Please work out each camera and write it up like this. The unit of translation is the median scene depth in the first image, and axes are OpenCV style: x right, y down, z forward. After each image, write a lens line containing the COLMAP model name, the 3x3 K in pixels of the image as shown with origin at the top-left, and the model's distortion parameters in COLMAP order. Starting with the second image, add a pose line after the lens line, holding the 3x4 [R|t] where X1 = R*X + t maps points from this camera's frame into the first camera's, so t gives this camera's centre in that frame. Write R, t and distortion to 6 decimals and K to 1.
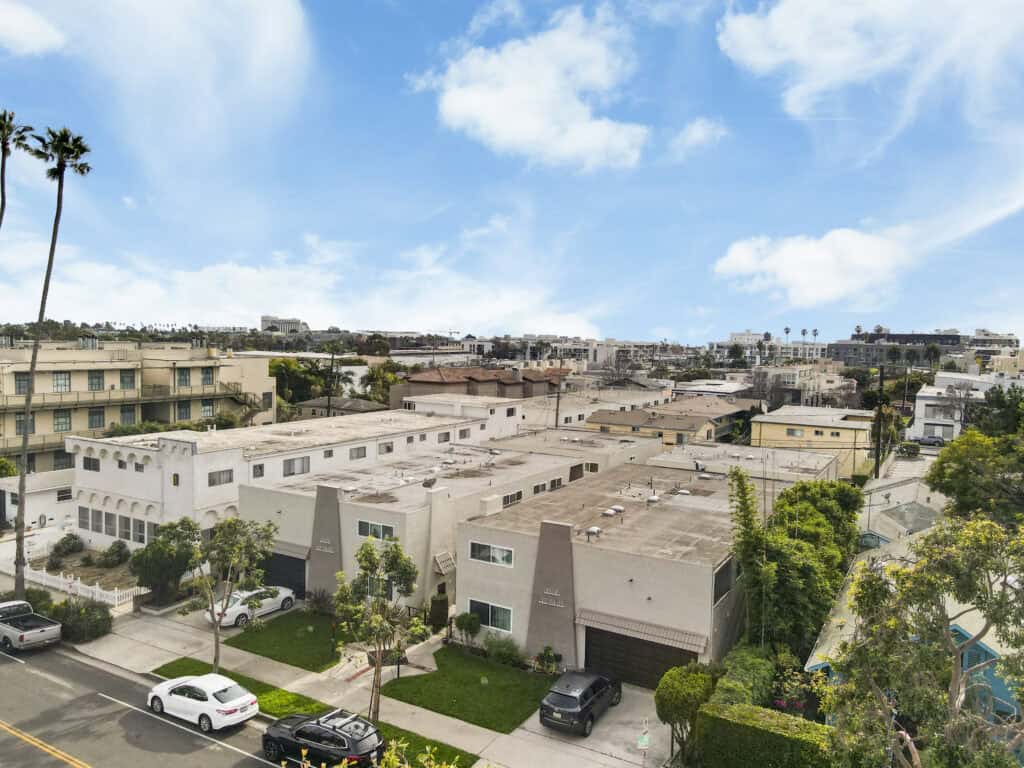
lens RADIAL K [[751.6, 0, 512.0], [0, 751.6, 384.0], [0, 0, 1]] dist [0.010968, 0.013201]
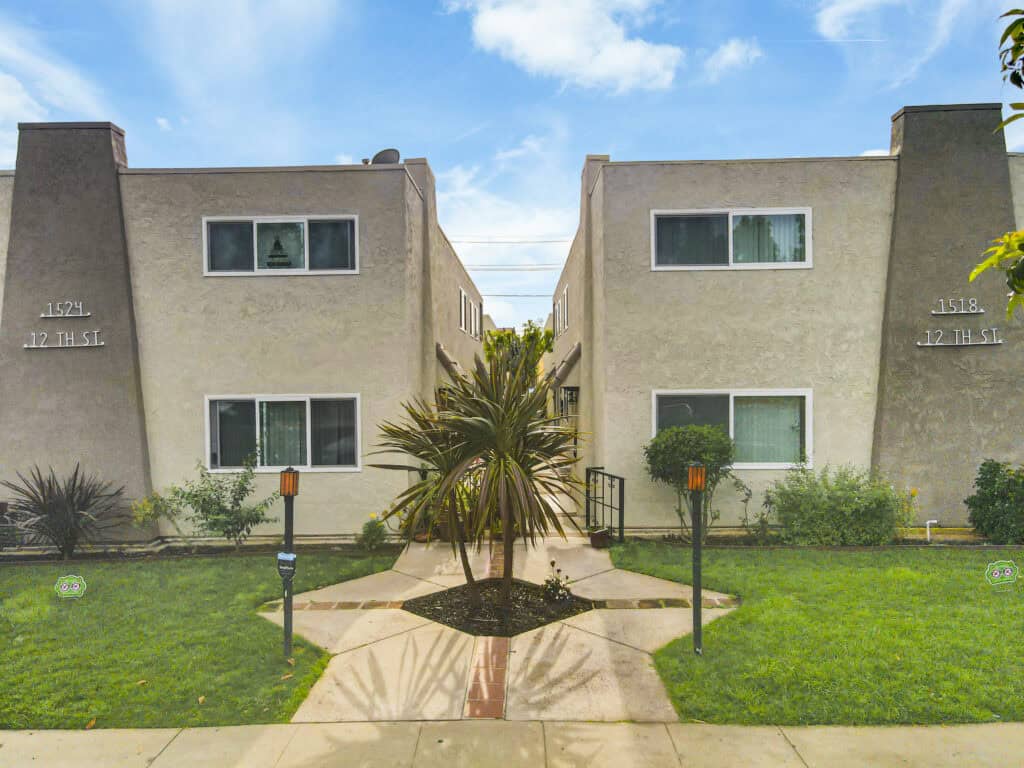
lens RADIAL K [[751.6, 0, 512.0], [0, 751.6, 384.0], [0, 0, 1]] dist [0.010968, 0.013201]
pose [[0.873839, -0.039832, 0.484582, -0.272419], [0.062306, 0.997595, -0.030355, 0.291223], [-0.482207, 0.056718, 0.874219, 0.757536]]
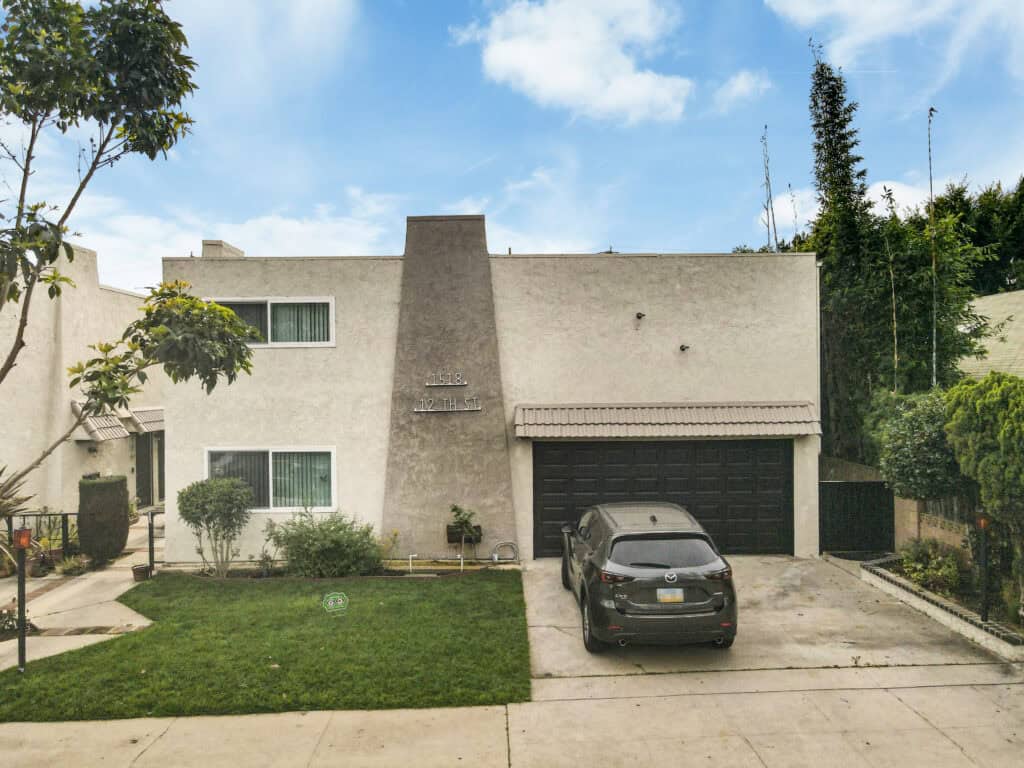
lens RADIAL K [[751.6, 0, 512.0], [0, 751.6, 384.0], [0, 0, 1]] dist [0.010968, 0.013201]
pose [[0.853308, -0.035322, 0.520210, -0.125448], [0.063323, 0.997338, -0.036150, 0.279083], [-0.517548, 0.063788, 0.853273, 0.591342]]
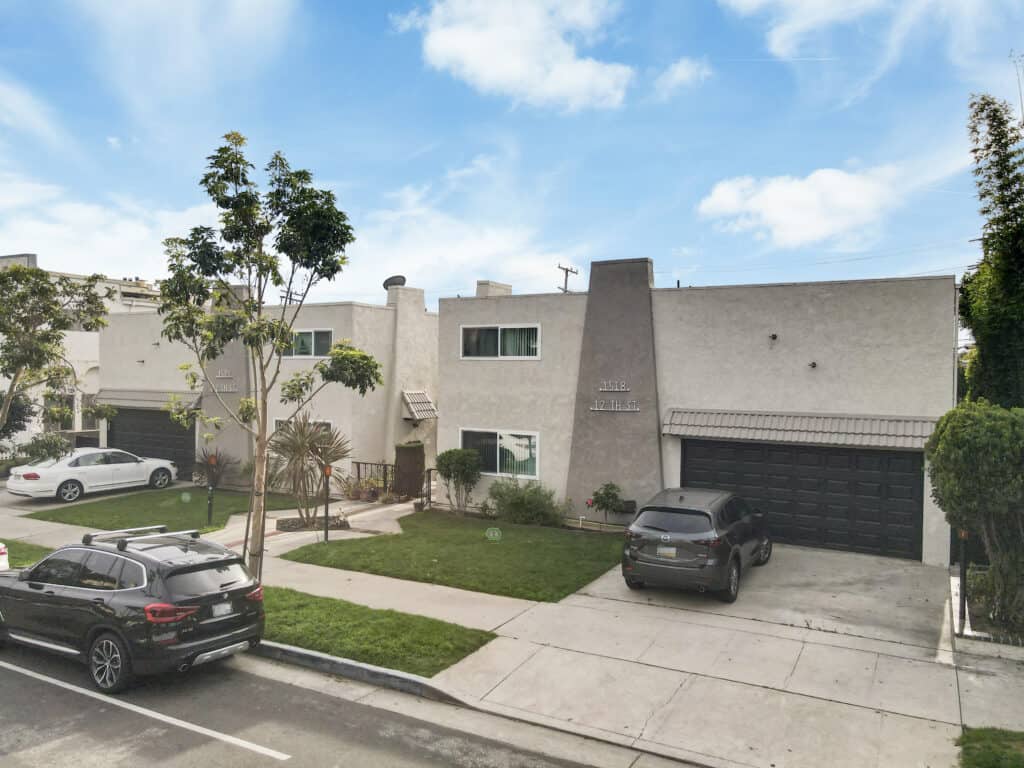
lens RADIAL K [[751.6, 0, 512.0], [0, 751.6, 384.0], [0, 0, 1]] dist [0.010968, 0.013201]
pose [[0.999651, -0.010793, 0.024105, -0.031696], [0.011906, 0.998848, -0.046493, 0.281735], [-0.023576, 0.046764, 0.998628, 0.434617]]
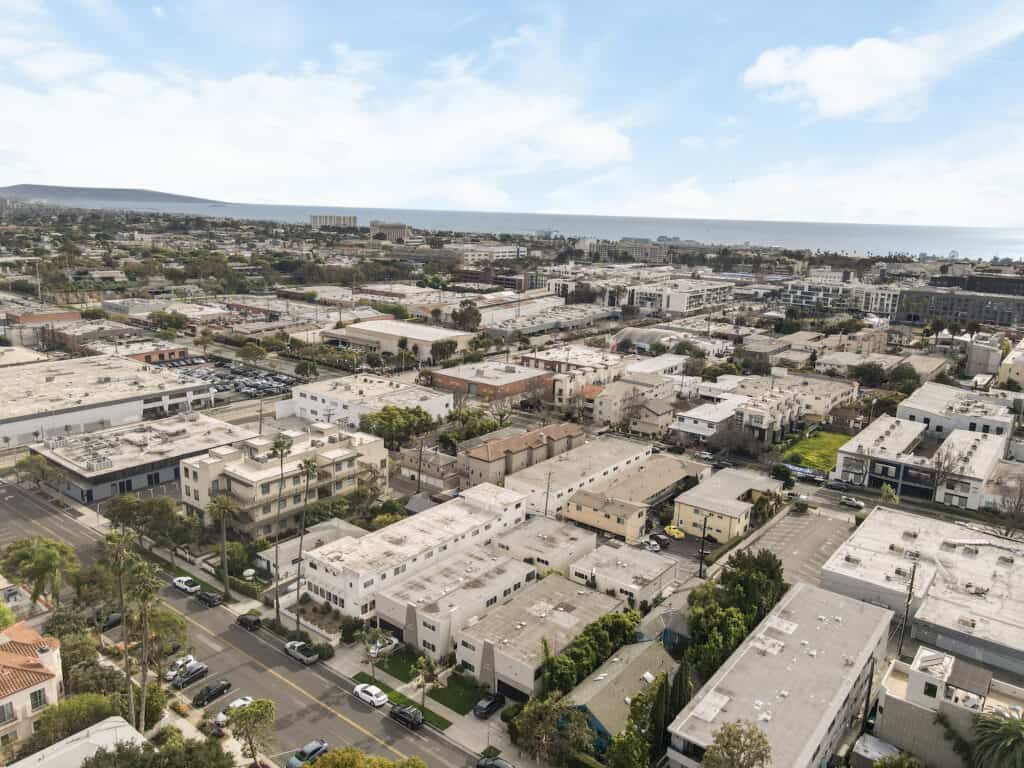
lens RADIAL K [[751.6, 0, 512.0], [0, 751.6, 384.0], [0, 0, 1]] dist [0.010968, 0.013201]
pose [[0.990489, 0.038109, -0.132211, 0.454249], [-0.016728, 0.987104, 0.159204, -1.151803], [0.136573, -0.155478, 0.978353, -1.508910]]
